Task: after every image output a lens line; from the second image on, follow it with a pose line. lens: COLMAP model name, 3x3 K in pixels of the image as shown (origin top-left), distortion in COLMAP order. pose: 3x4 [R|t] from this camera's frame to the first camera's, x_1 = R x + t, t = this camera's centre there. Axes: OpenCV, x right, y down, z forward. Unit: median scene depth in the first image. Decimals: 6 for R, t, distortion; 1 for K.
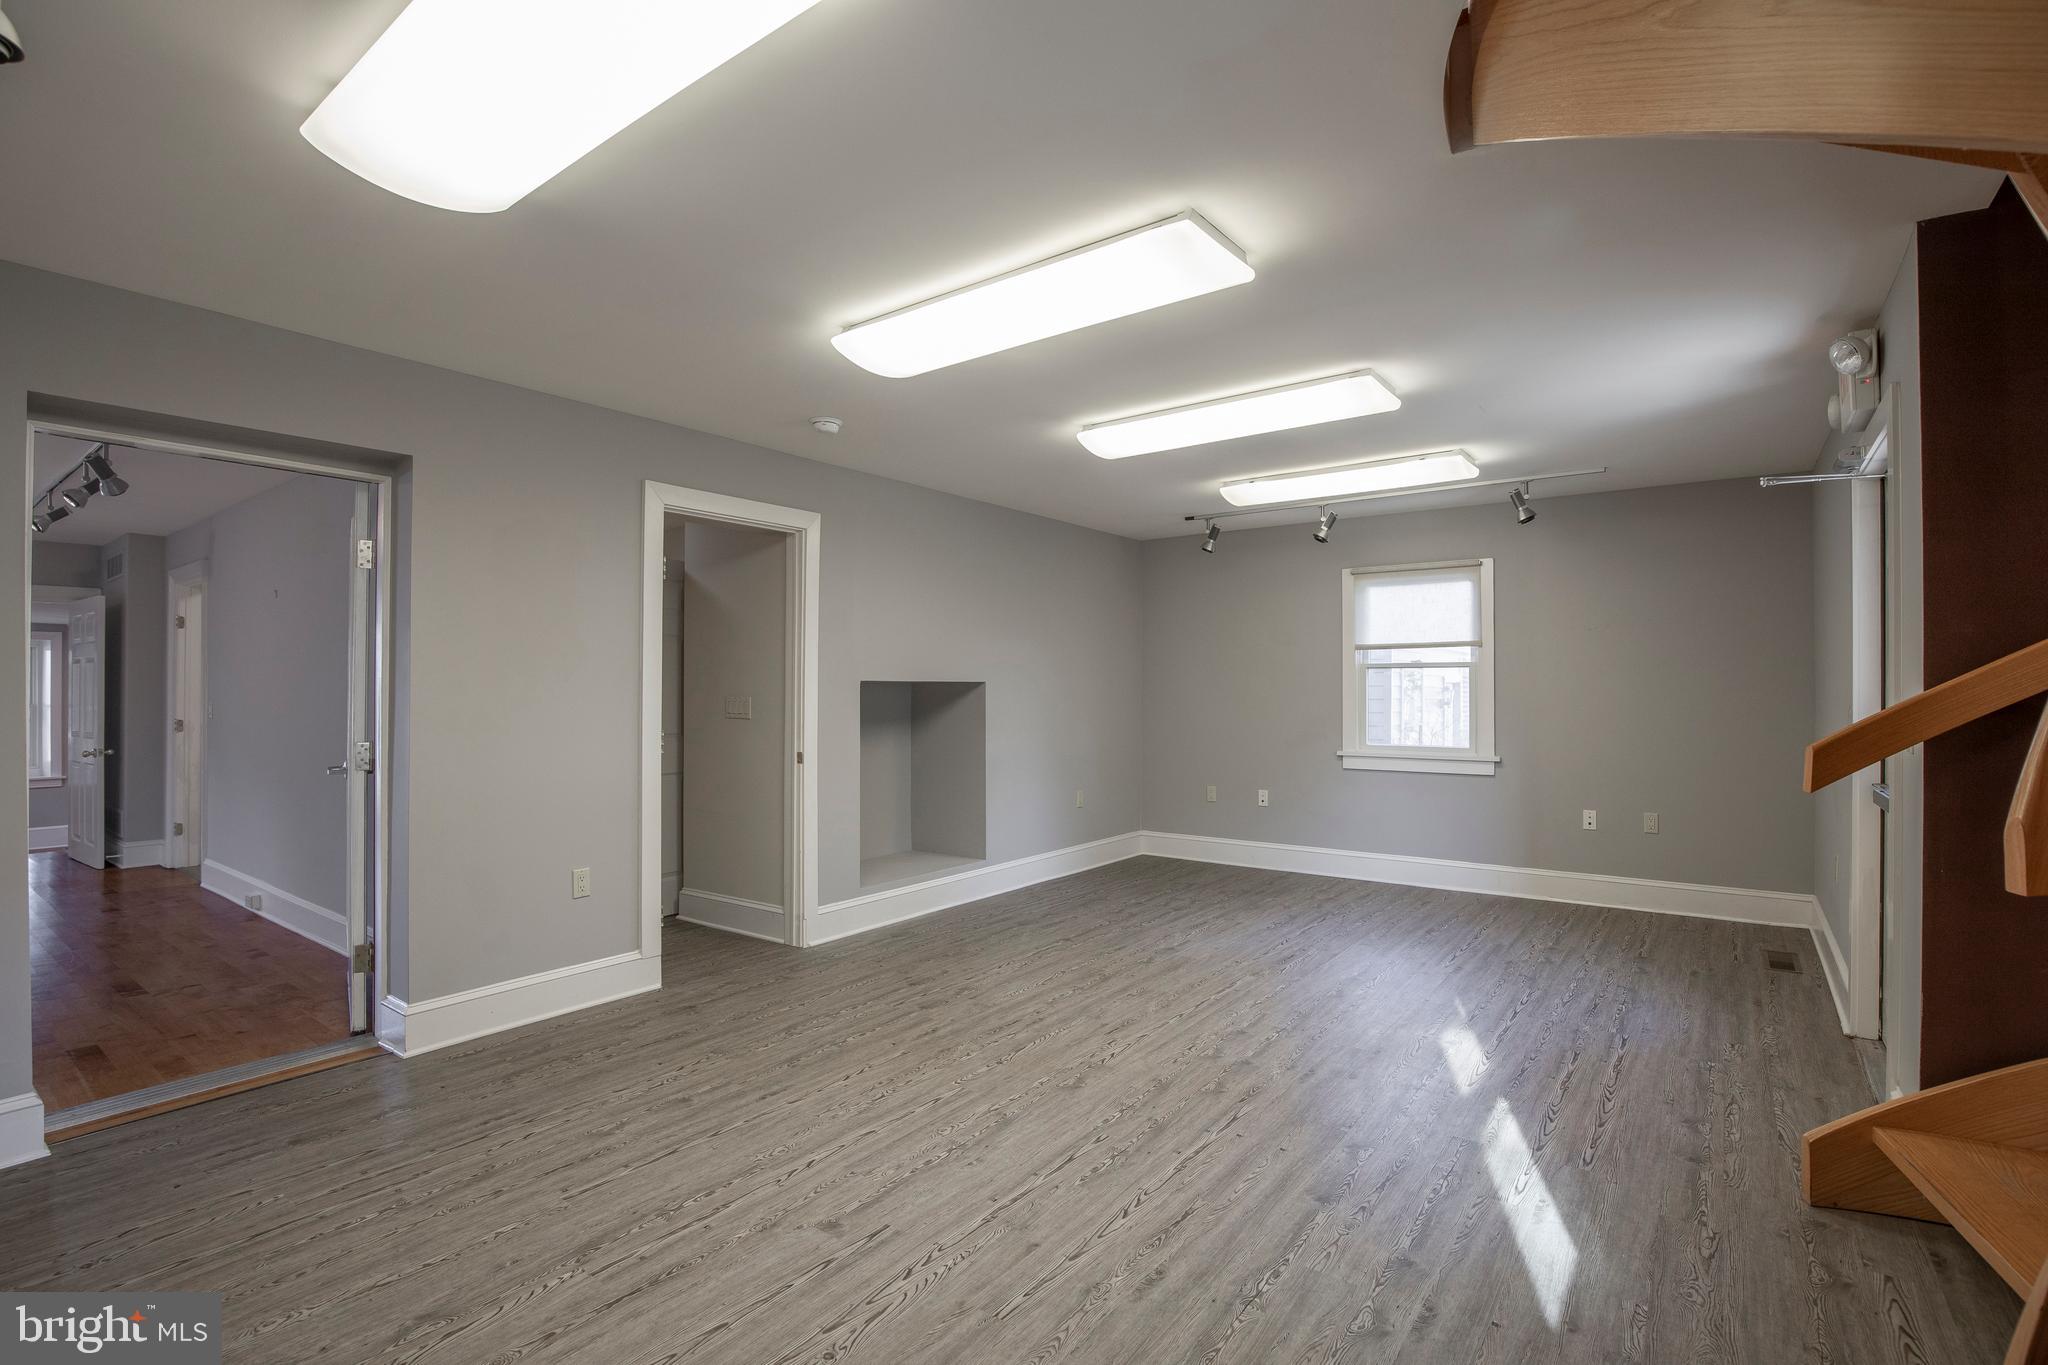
lens RADIAL K [[944.7, 0, 1039.6], [0, 944.7, 680.5], [0, 0, 1]] dist [-0.026380, 0.000355]
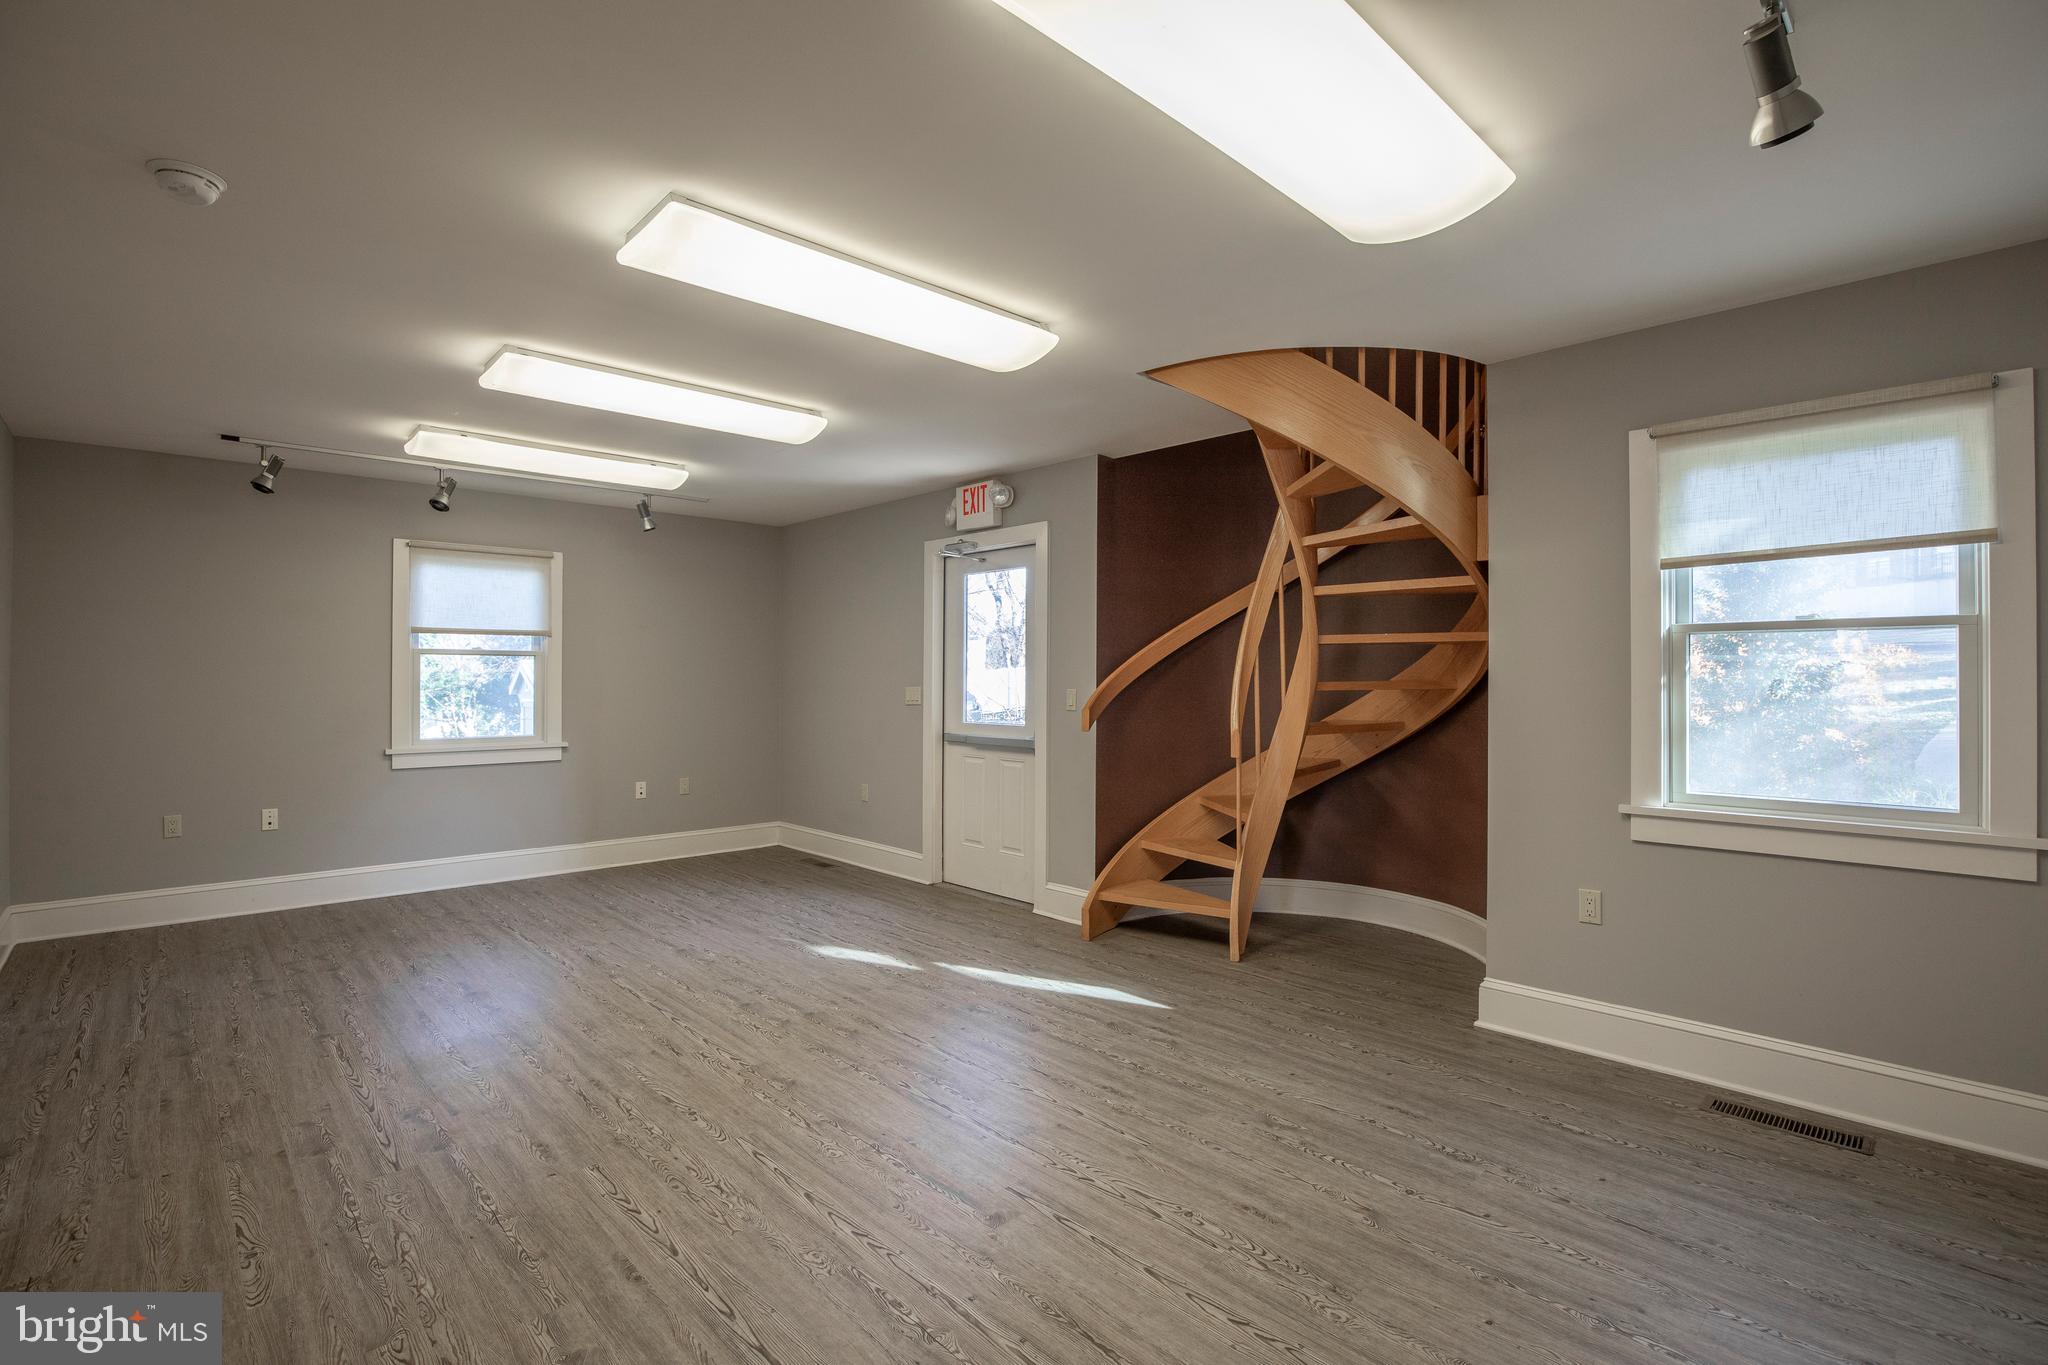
lens RADIAL K [[938.2, 0, 1032.9], [0, 938.2, 676.5], [0, 0, 1]] dist [-0.041574, 0.009733]
pose [[0.171071, 0.003428, 0.985253, -0.783911], [-0.012110, 0.999926, -0.001377, 0.004422], [-0.985184, -0.011696, 0.171100, 0.527293]]
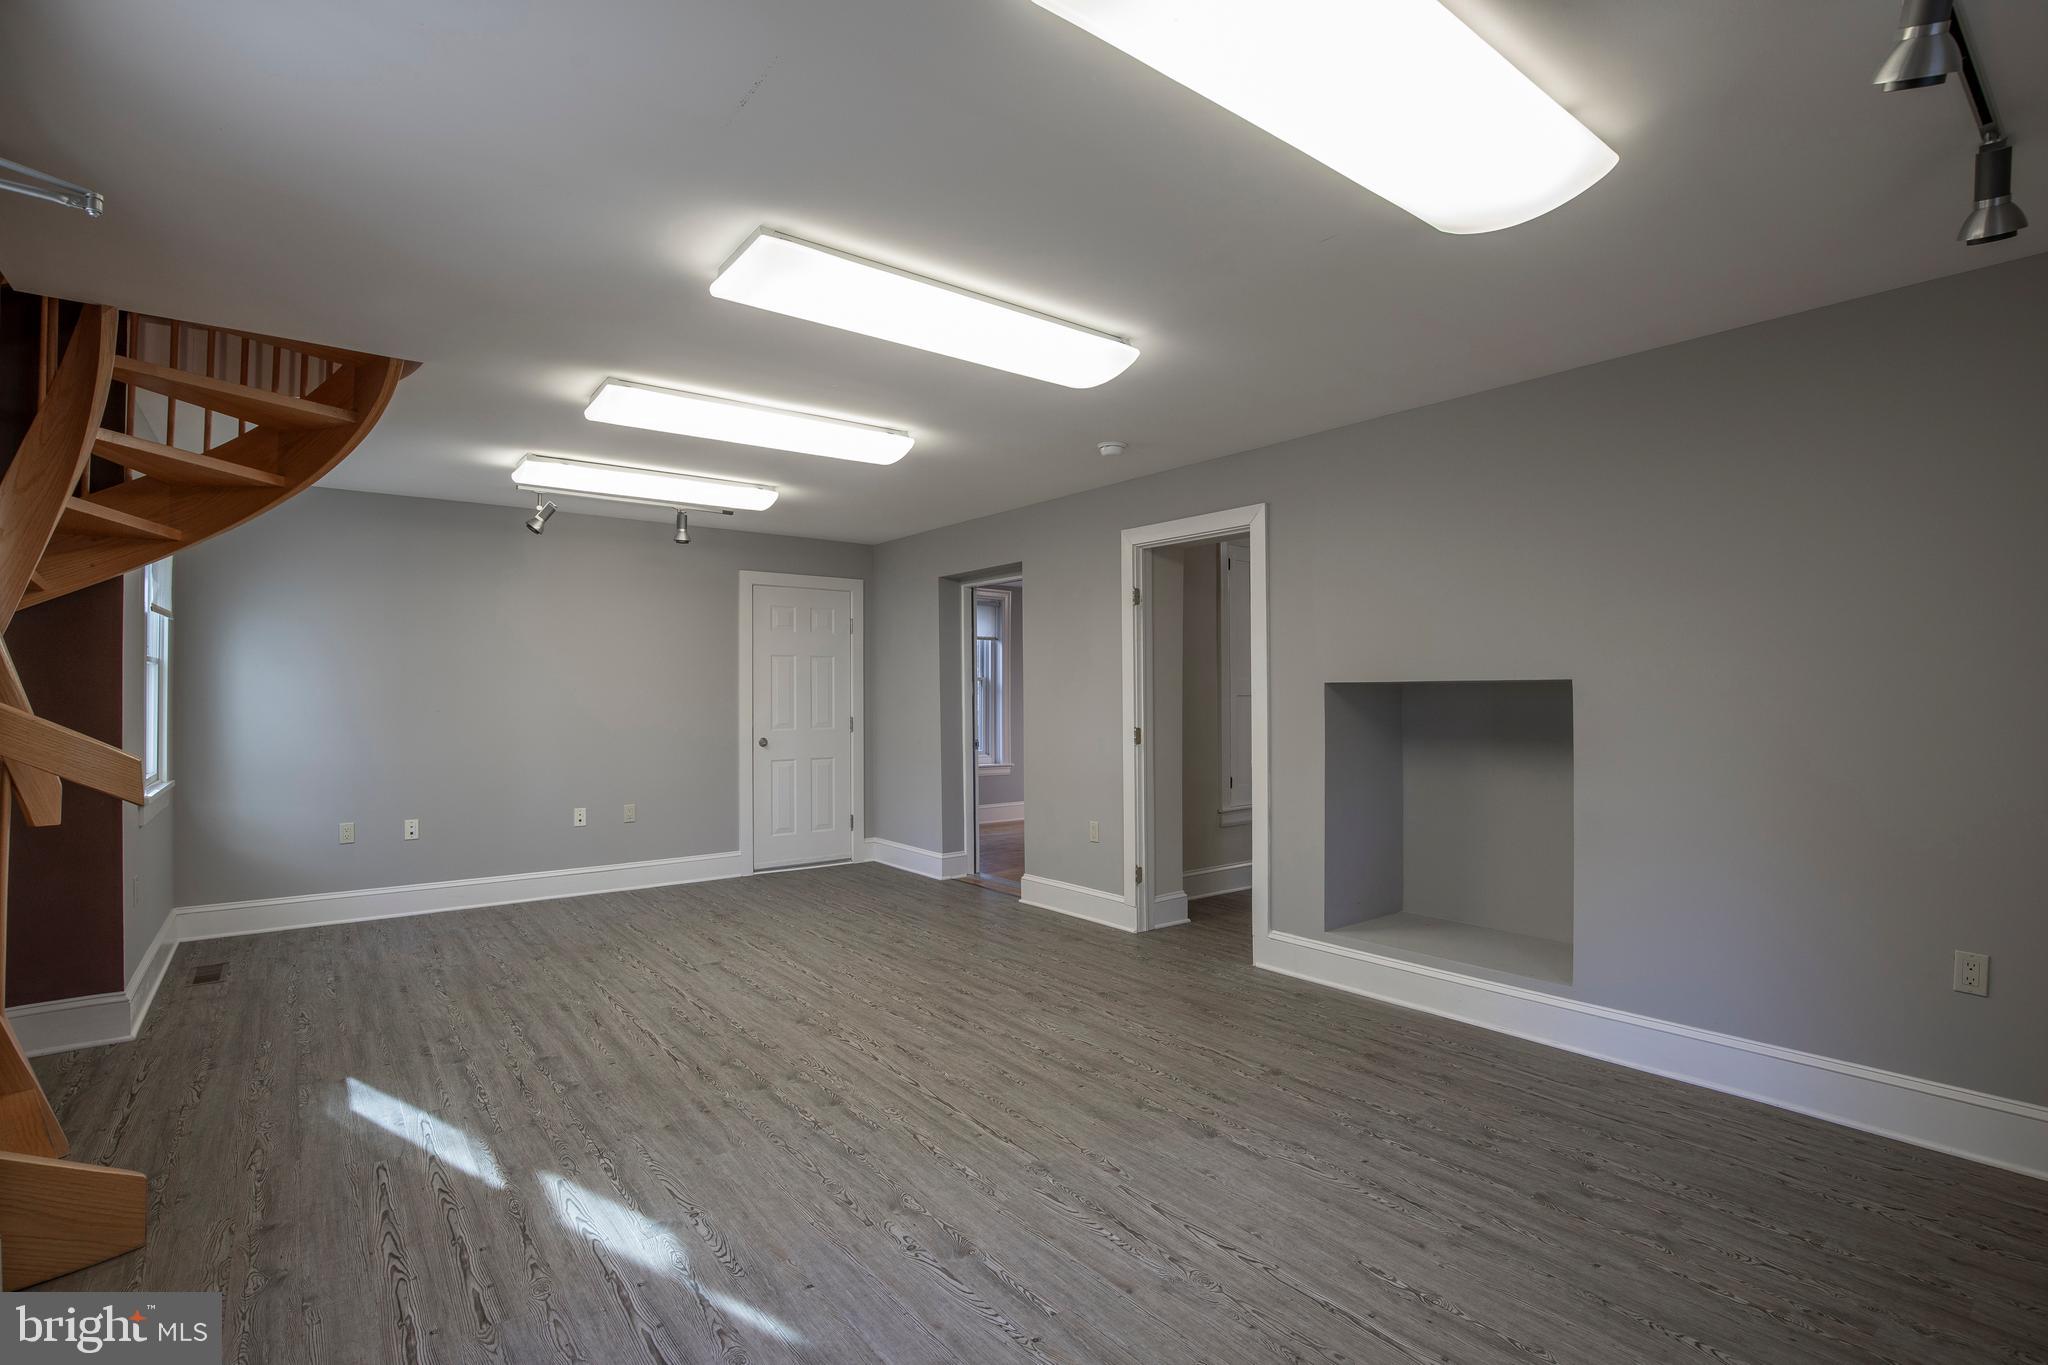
lens RADIAL K [[950.2, 0, 1021.5], [0, 950.2, 678.3], [0, 0, 1]] dist [-0.023360, 0.001536]
pose [[-0.277503, -0.015710, -0.960596, 1.019871], [0.013543, 0.999703, -0.020262, 0.015168], [0.960629, -0.018632, -0.277208, 1.450180]]
